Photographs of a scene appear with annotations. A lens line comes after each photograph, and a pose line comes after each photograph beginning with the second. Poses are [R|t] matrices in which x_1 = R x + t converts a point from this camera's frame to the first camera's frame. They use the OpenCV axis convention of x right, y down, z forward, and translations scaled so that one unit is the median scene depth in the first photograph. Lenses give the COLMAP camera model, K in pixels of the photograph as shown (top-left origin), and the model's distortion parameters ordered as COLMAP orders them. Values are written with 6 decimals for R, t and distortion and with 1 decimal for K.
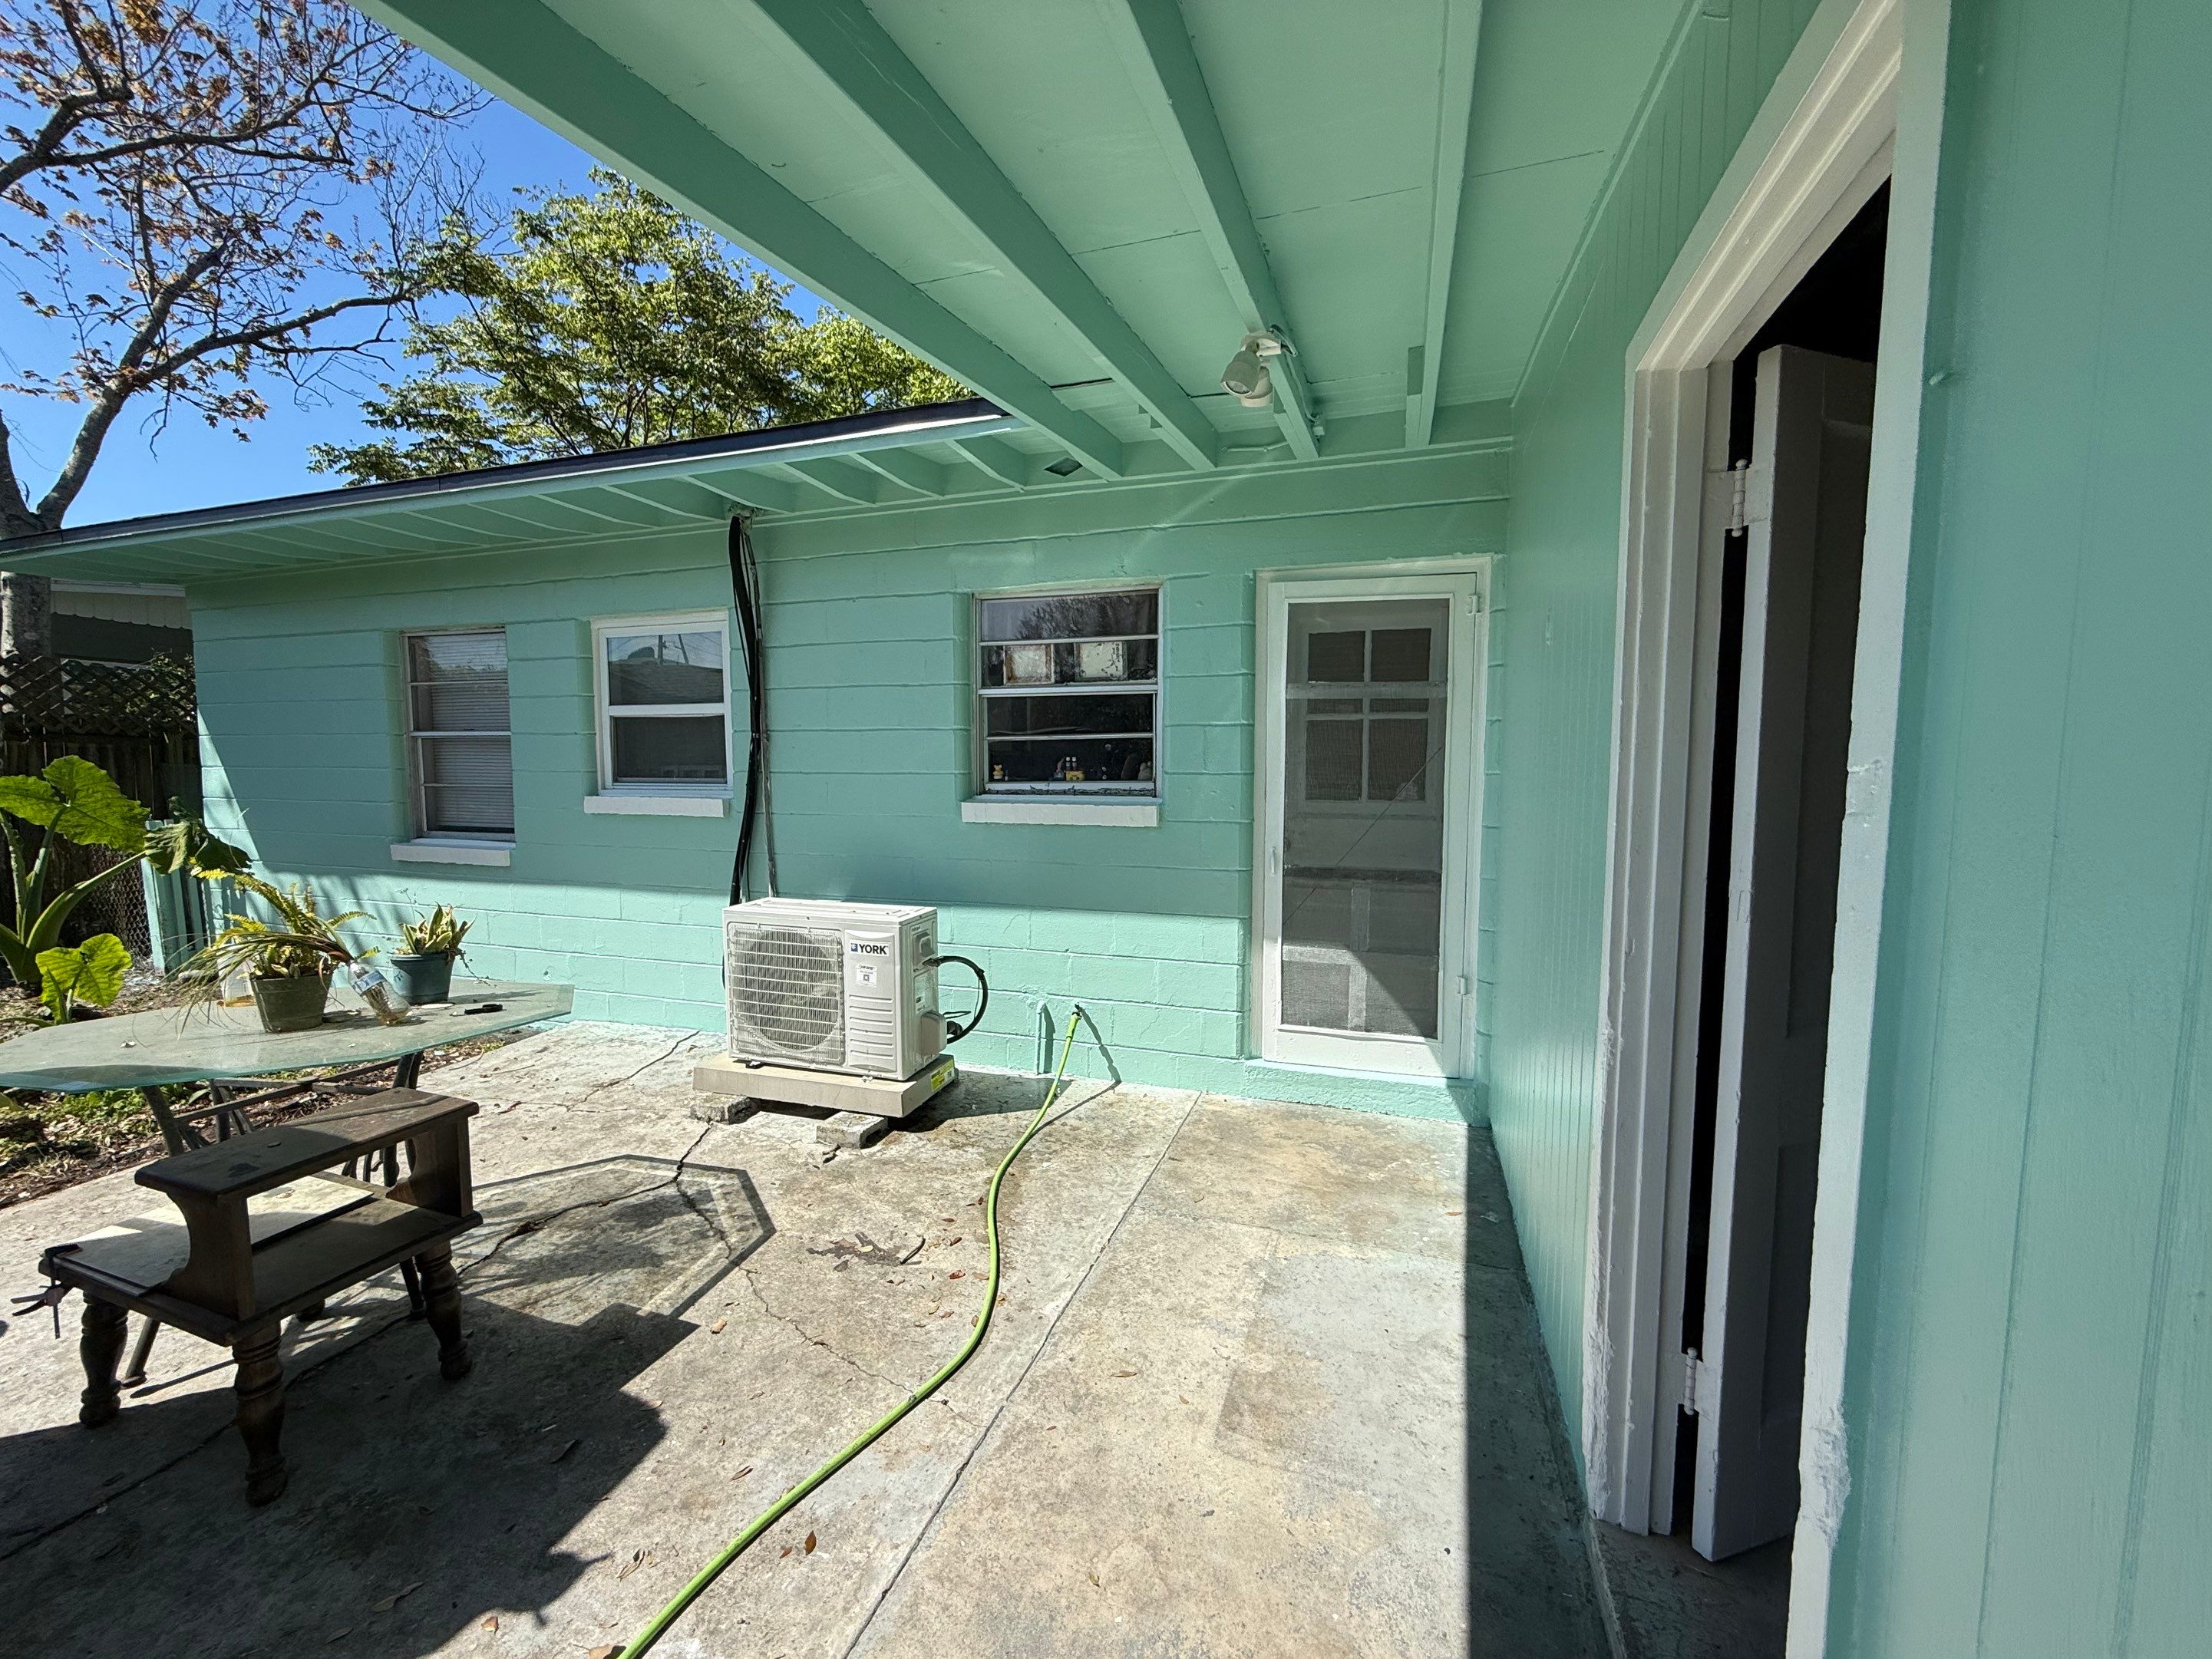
lens RADIAL K [[870.5, 0, 1106.7], [0, 870.5, 833.4], [0, 0, 1]] dist [-0.002487, 0.000616]
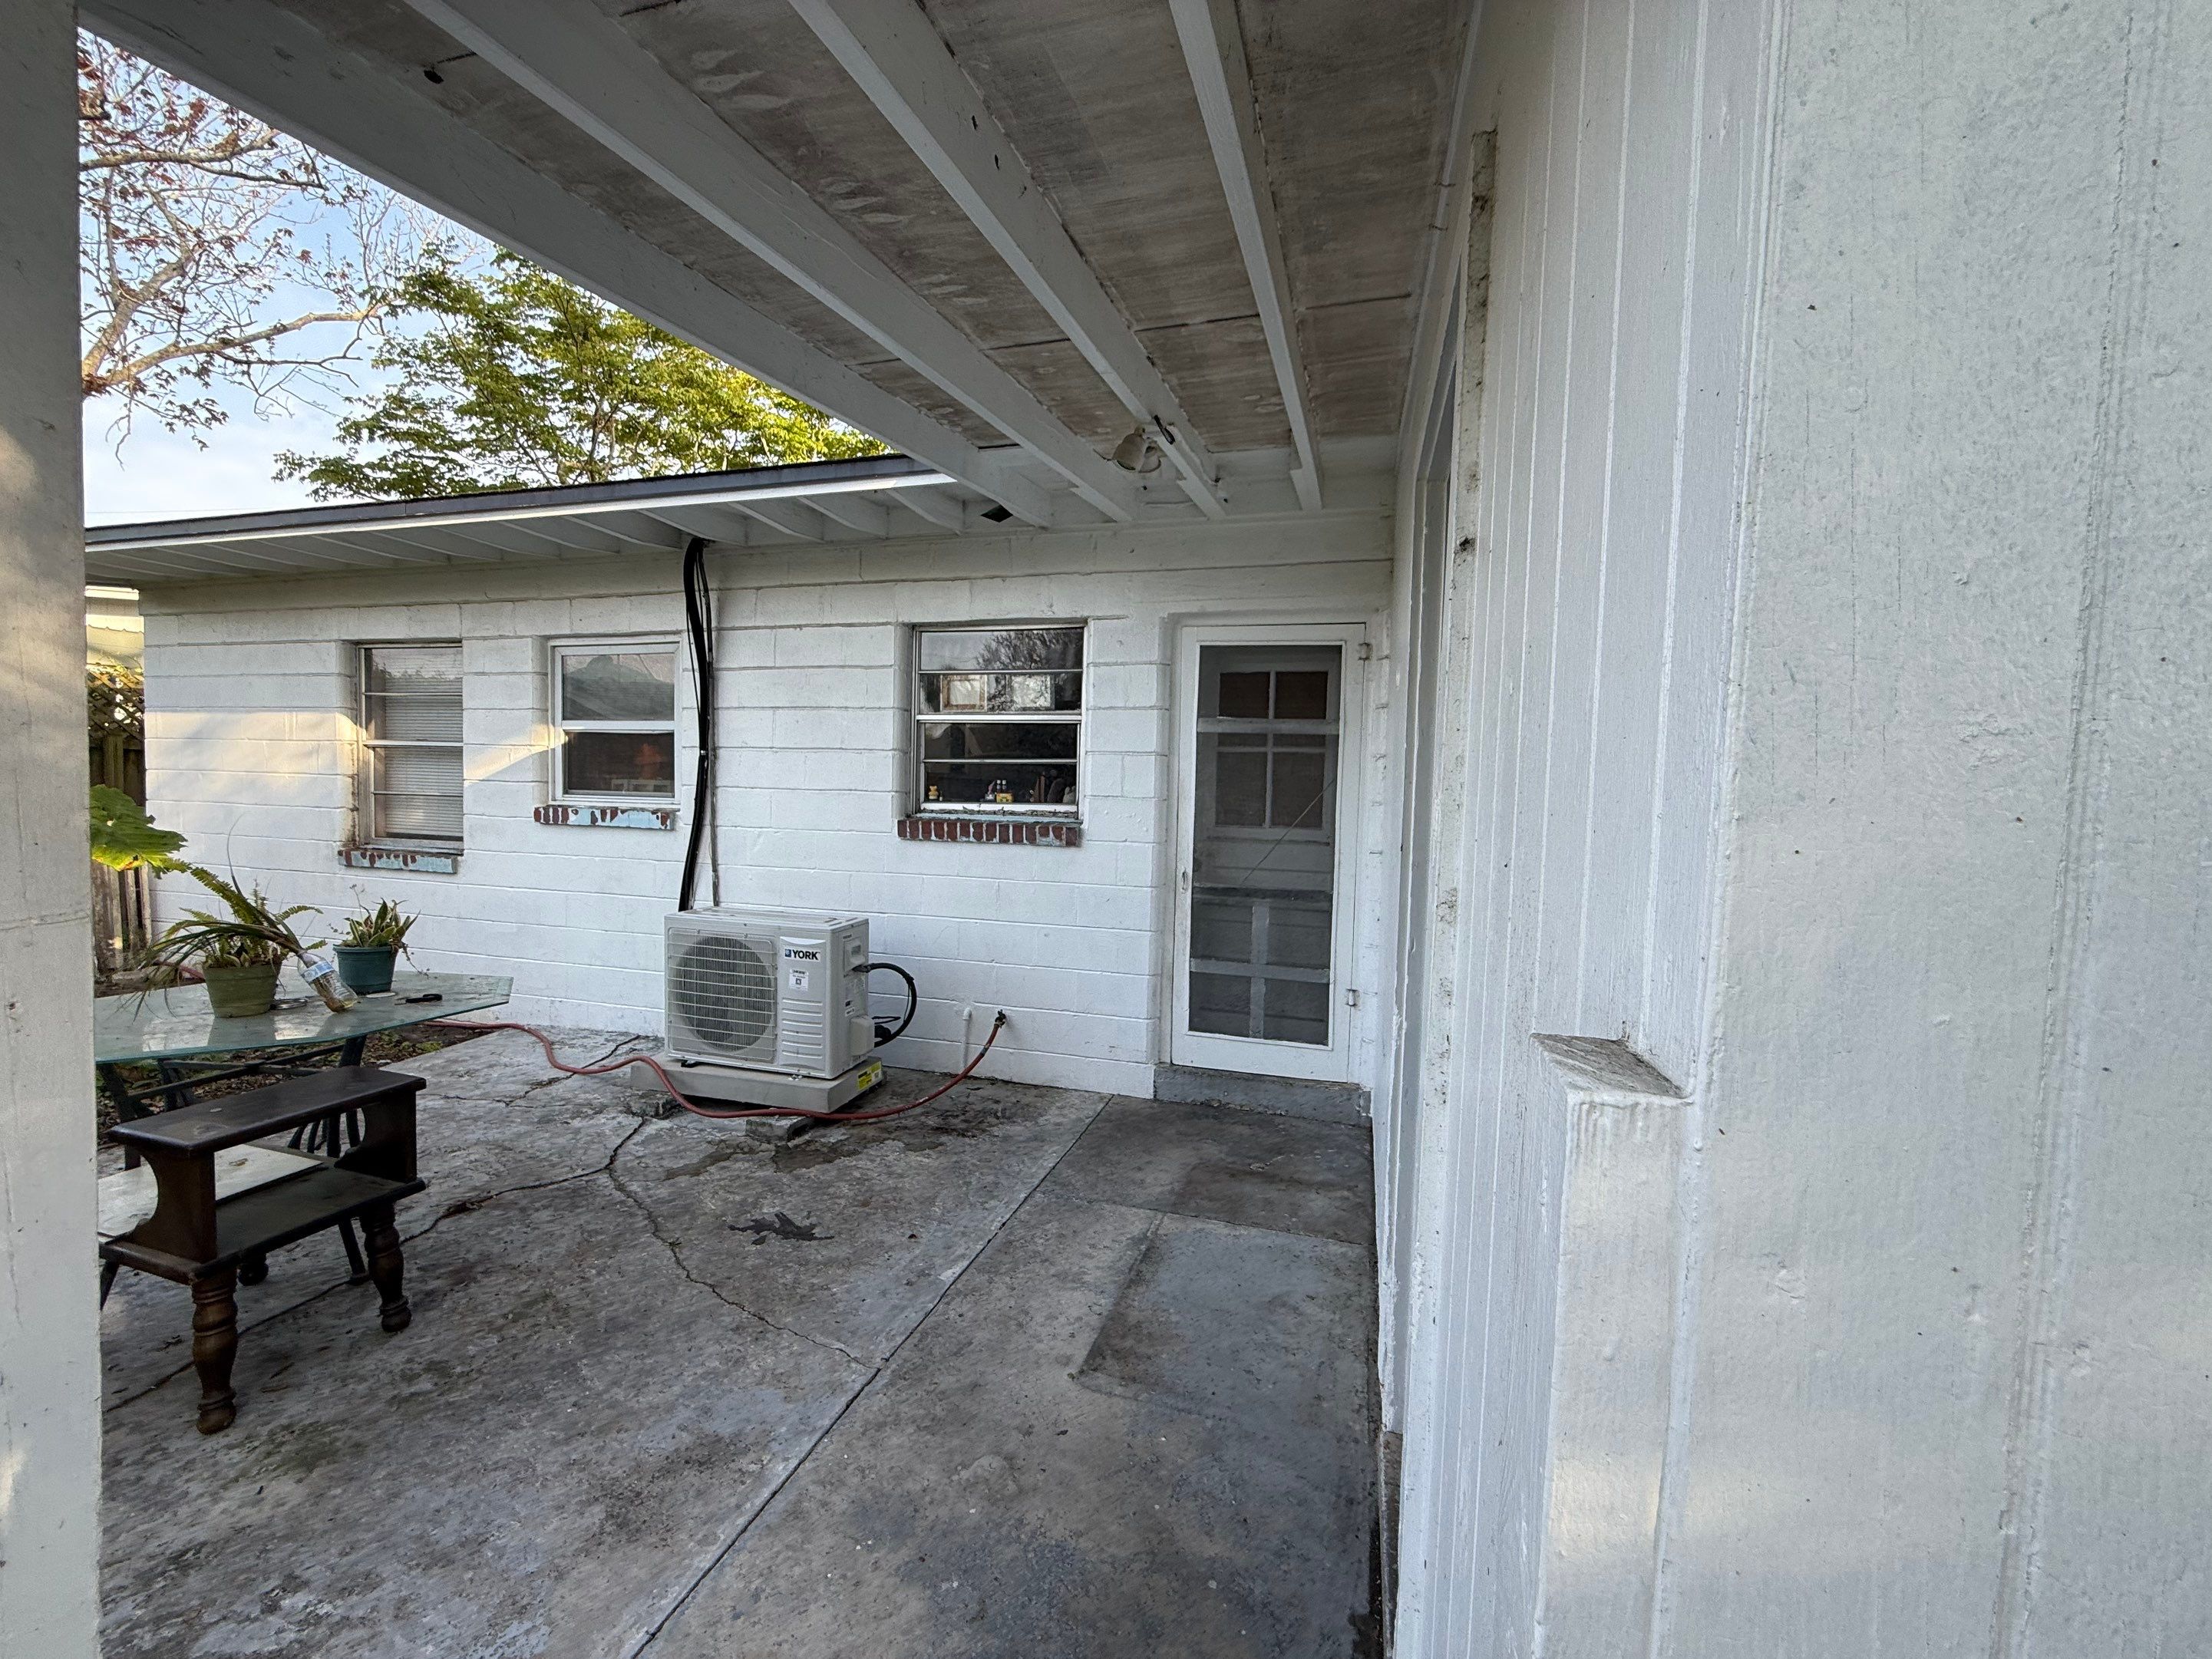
lens RADIAL K [[870.5, 0, 1107.4], [0, 870.5, 831.4], [0, 0, 1]] dist [-0.002487, 0.000616]
pose [[0.998860, 0.021541, 0.042594, 0.056225], [-0.020228, 0.999314, -0.031011, 0.007537], [-0.043233, 0.030114, 0.998611, -0.094820]]
